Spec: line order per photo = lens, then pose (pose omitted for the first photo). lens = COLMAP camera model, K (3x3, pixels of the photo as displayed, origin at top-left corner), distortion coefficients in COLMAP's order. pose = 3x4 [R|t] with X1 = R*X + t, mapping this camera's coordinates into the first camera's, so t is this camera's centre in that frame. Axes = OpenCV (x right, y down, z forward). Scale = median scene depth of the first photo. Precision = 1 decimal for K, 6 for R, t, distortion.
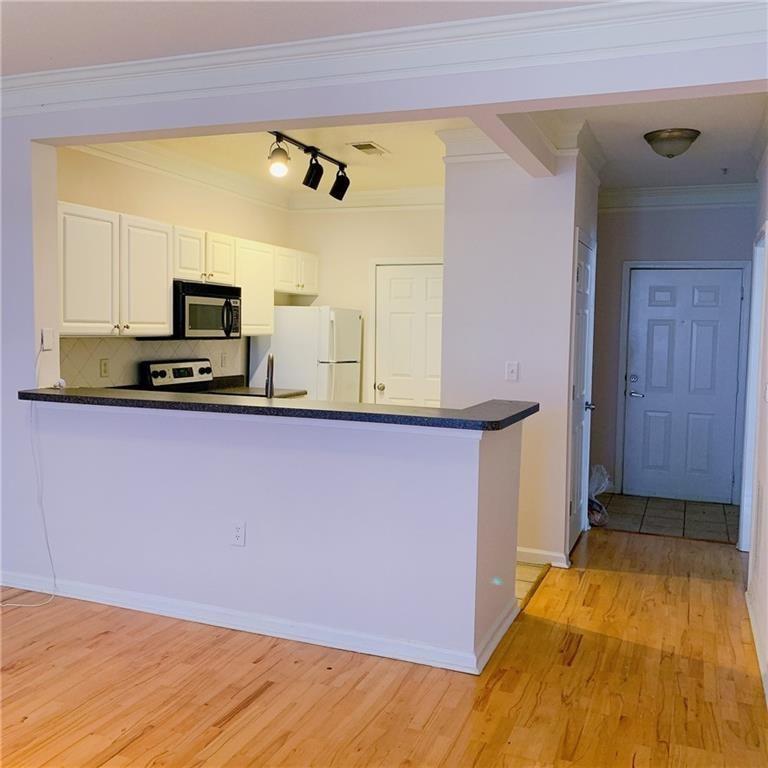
lens RADIAL K [[812.4, 0, 384.0], [0, 812.4, 384.0], [0, 0, 1]] dist [-0.008470, 0.005649]
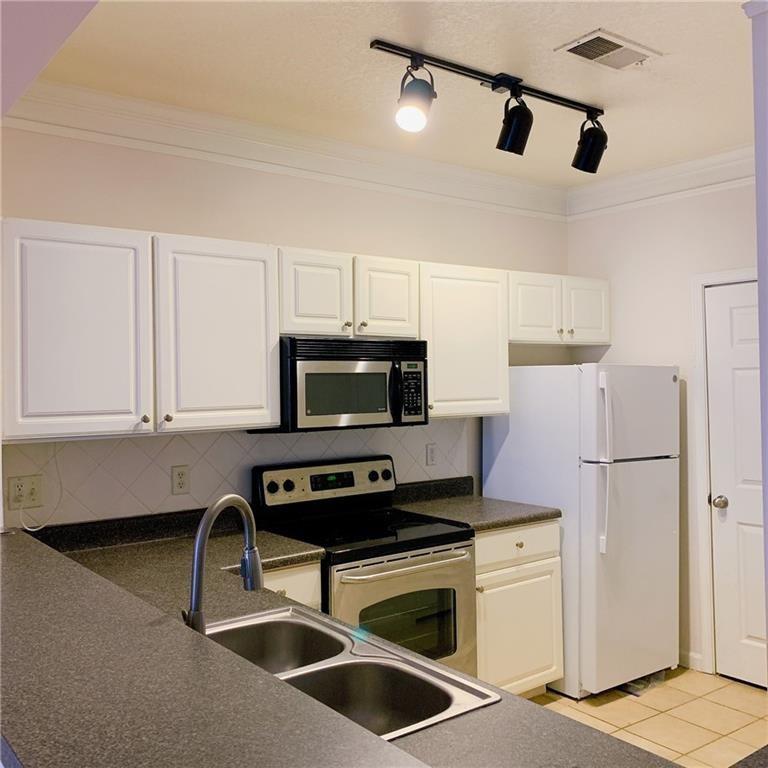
lens RADIAL K [[768.0, 0, 382.4], [0, 768.0, 367.7], [0, 0, 1]] dist [0.158759, -0.393731]
pose [[0.845705, -0.045611, -0.531698, 0.106719], [-0.001825, 0.996088, -0.088349, -0.048540], [0.533648, 0.075688, 0.842313, 0.507559]]
